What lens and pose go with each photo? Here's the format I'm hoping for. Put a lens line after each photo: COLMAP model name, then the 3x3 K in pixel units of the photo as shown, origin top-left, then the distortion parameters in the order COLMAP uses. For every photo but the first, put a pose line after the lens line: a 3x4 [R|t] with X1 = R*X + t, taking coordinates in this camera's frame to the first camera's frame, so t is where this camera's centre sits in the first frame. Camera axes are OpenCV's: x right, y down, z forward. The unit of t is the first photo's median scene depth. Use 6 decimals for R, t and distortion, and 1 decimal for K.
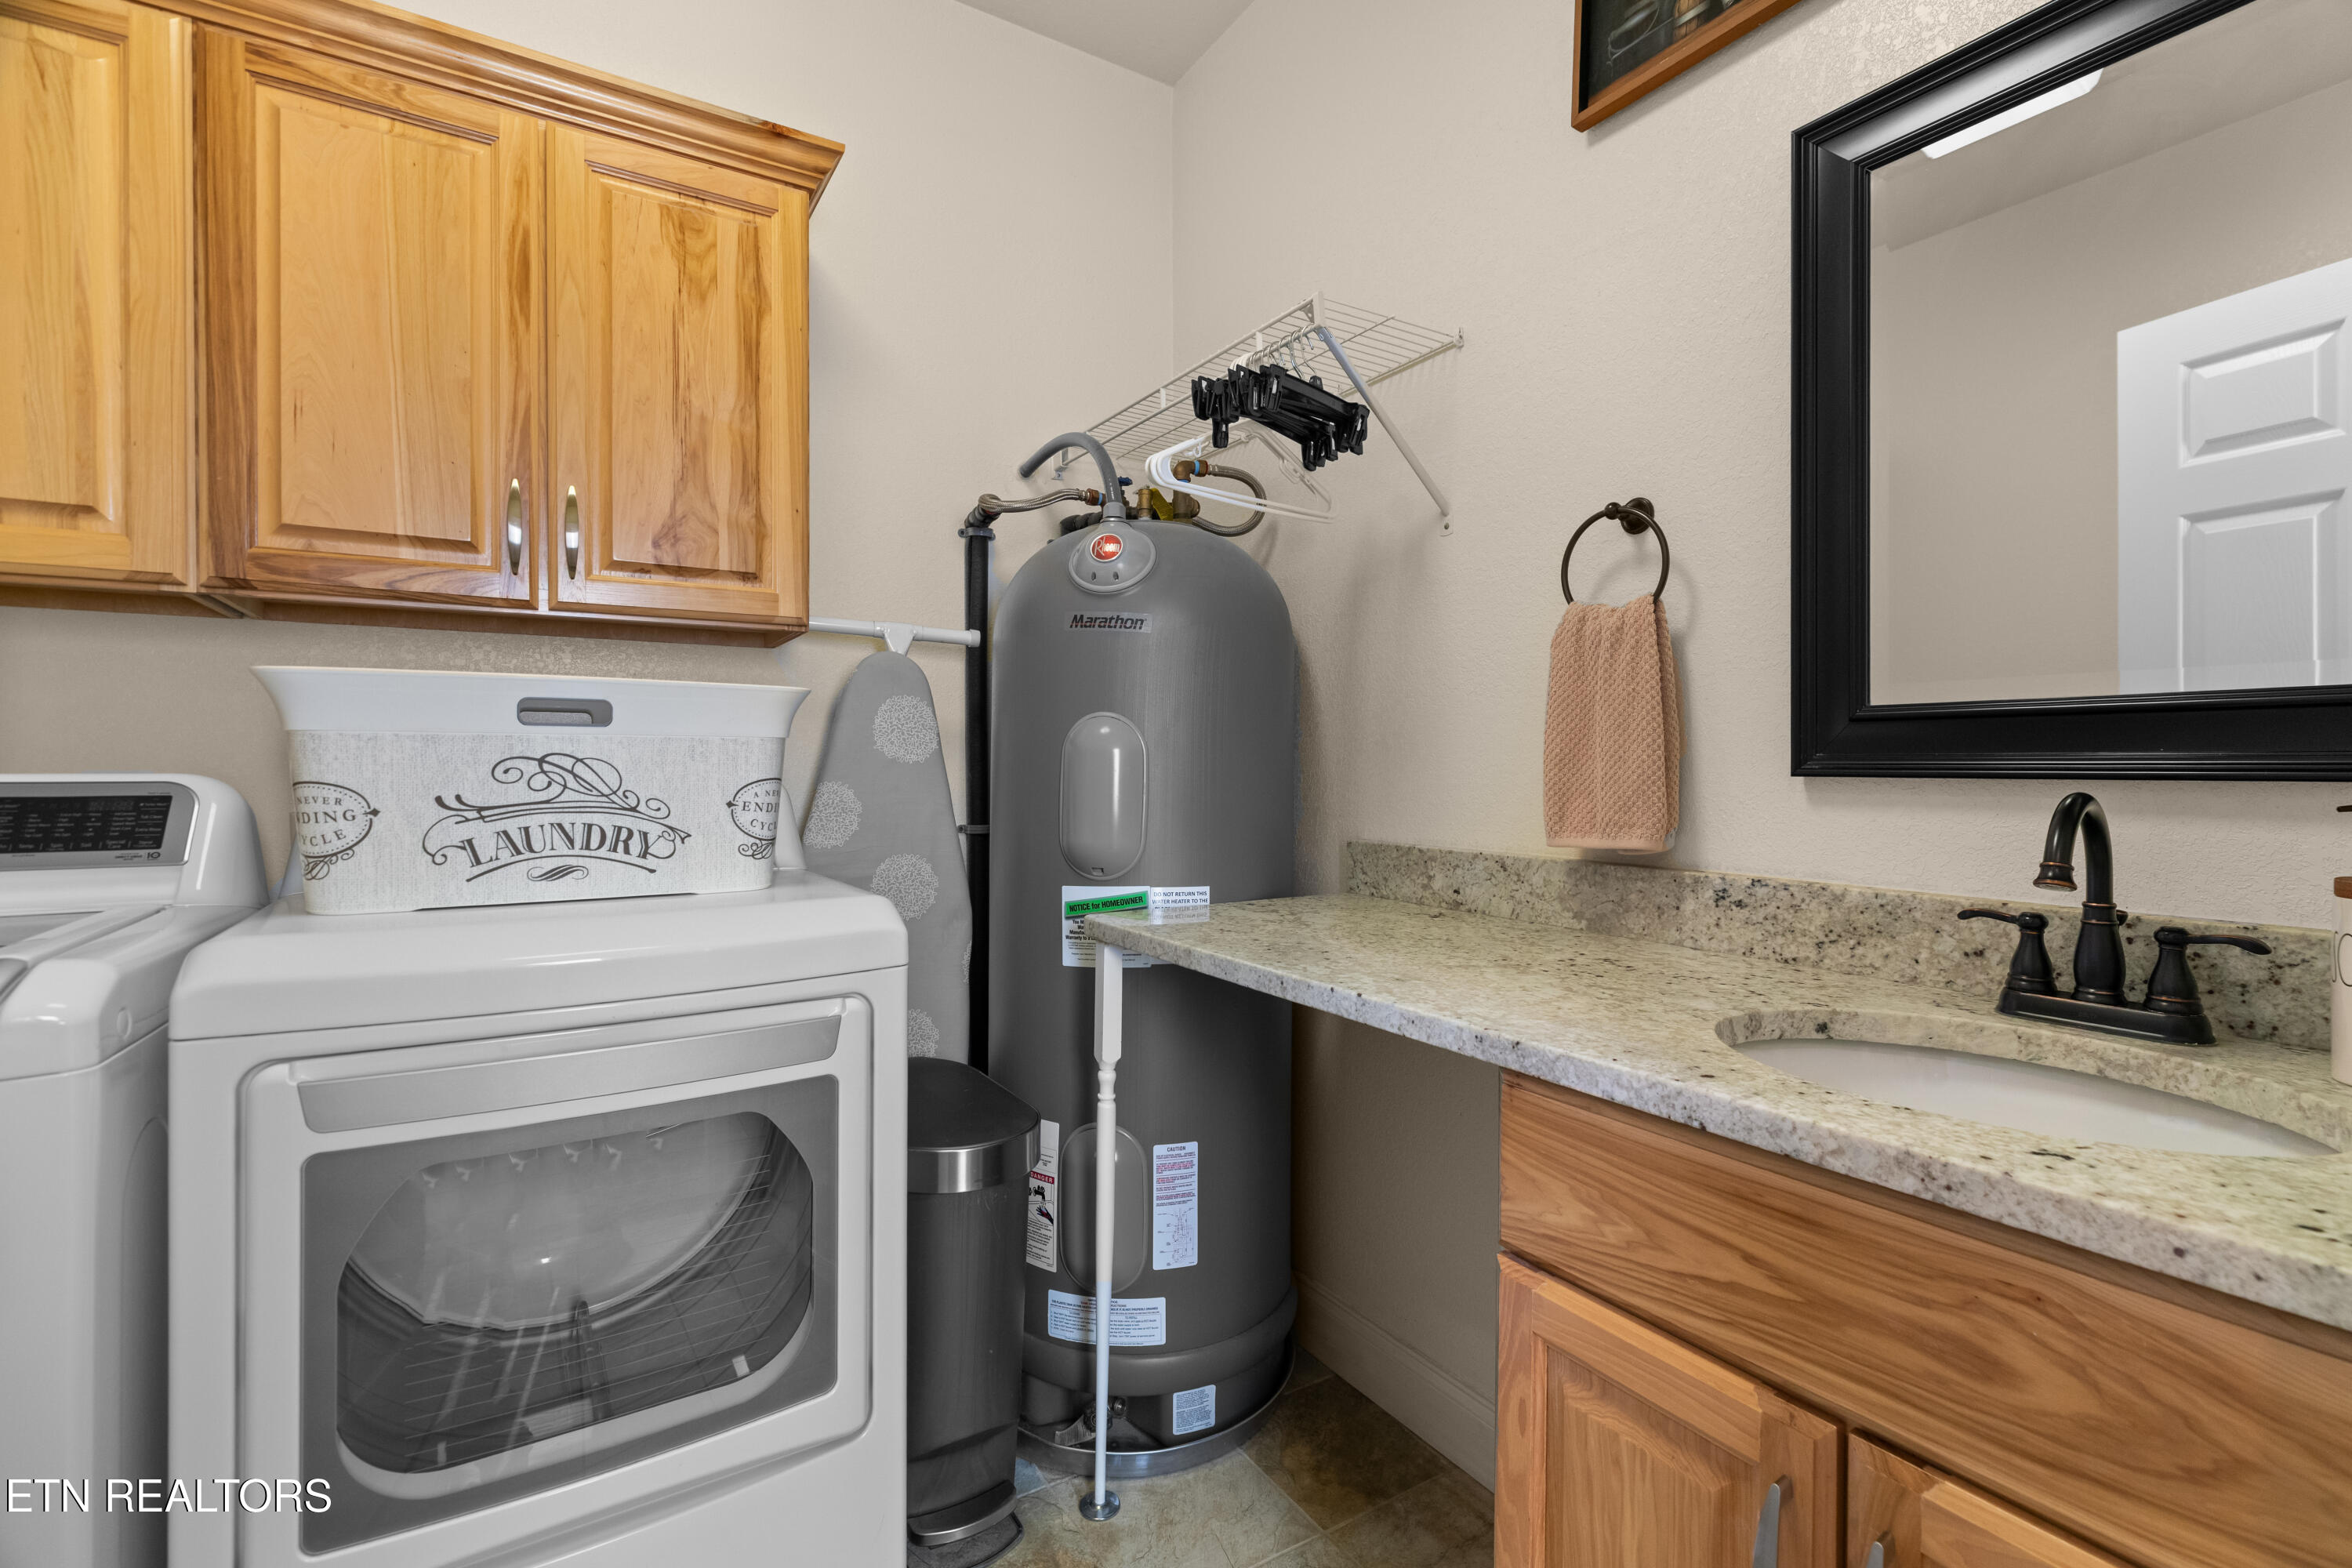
lens RADIAL K [[1059.3, 0, 1176.0], [0, 1059.3, 774.8], [0, 0, 1]] dist [0.004890, -0.000287]
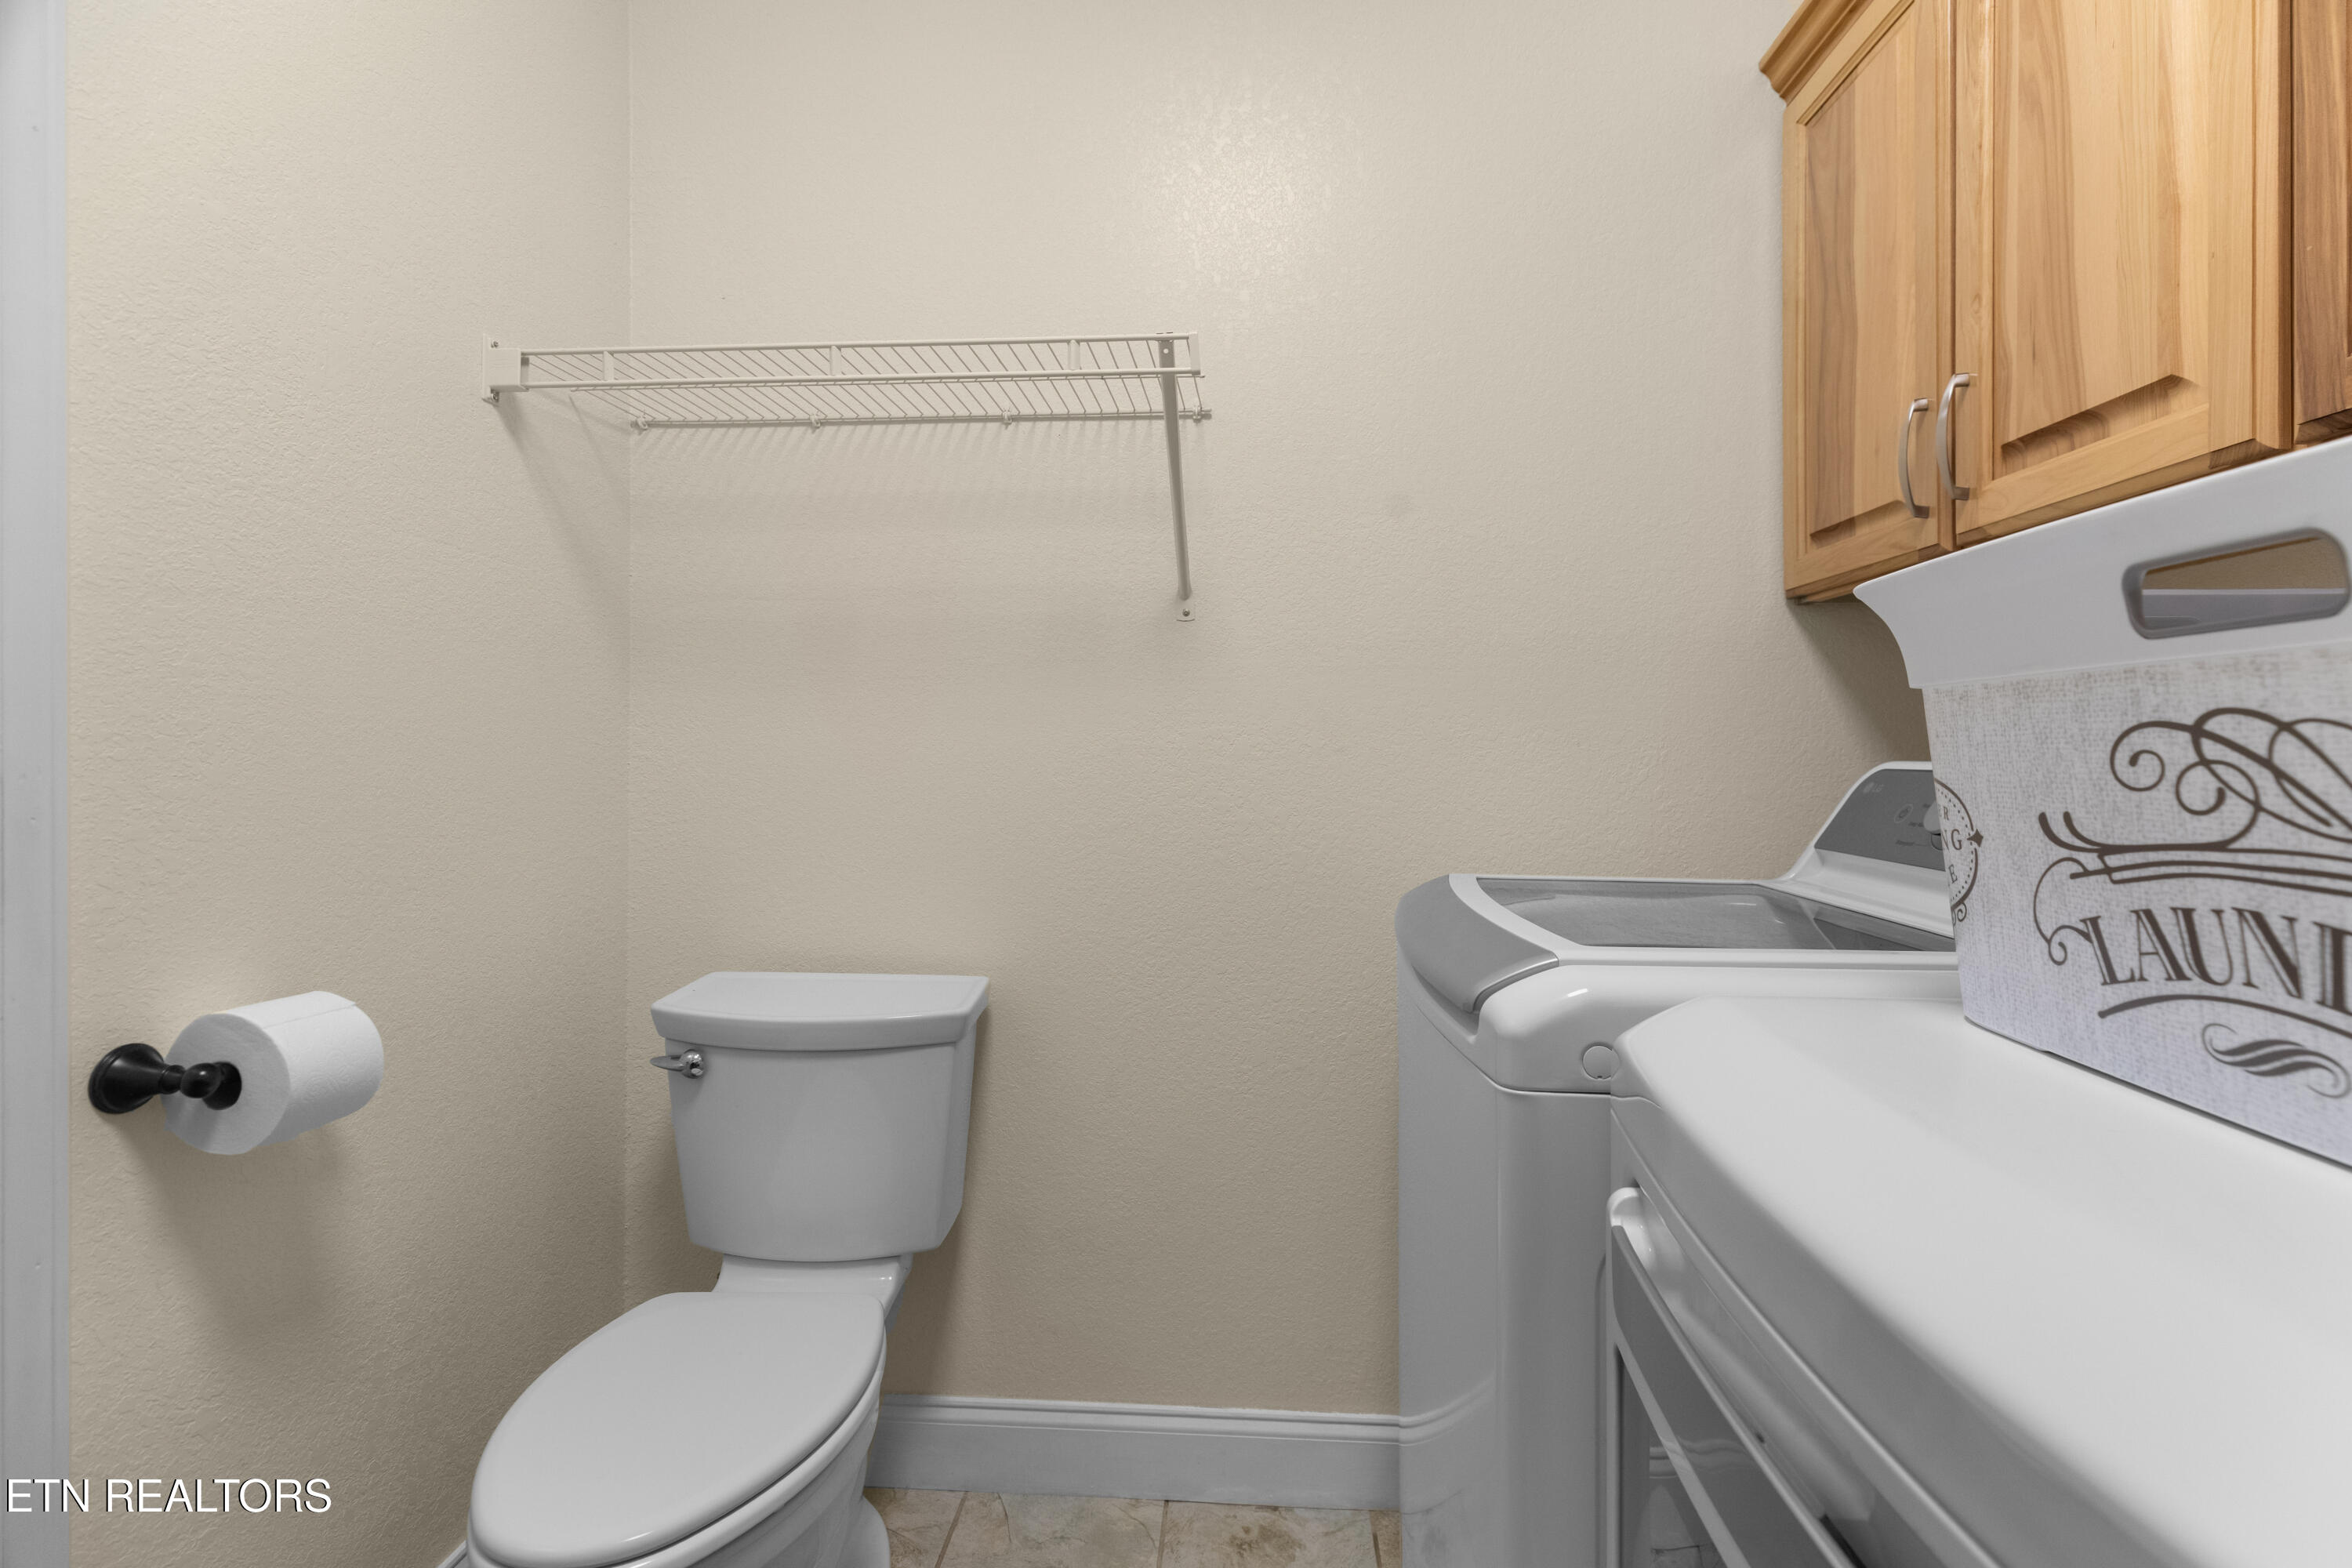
lens RADIAL K [[1059.3, 0, 1202.9], [0, 1059.3, 749.6], [0, 0, 1]] dist [0.004890, -0.000287]
pose [[-0.584059, -0.007850, -0.811674, -0.103501], [-0.011082, 0.999937, -0.001697, -0.002609], [0.811636, 0.008004, -0.584109, 0.939405]]
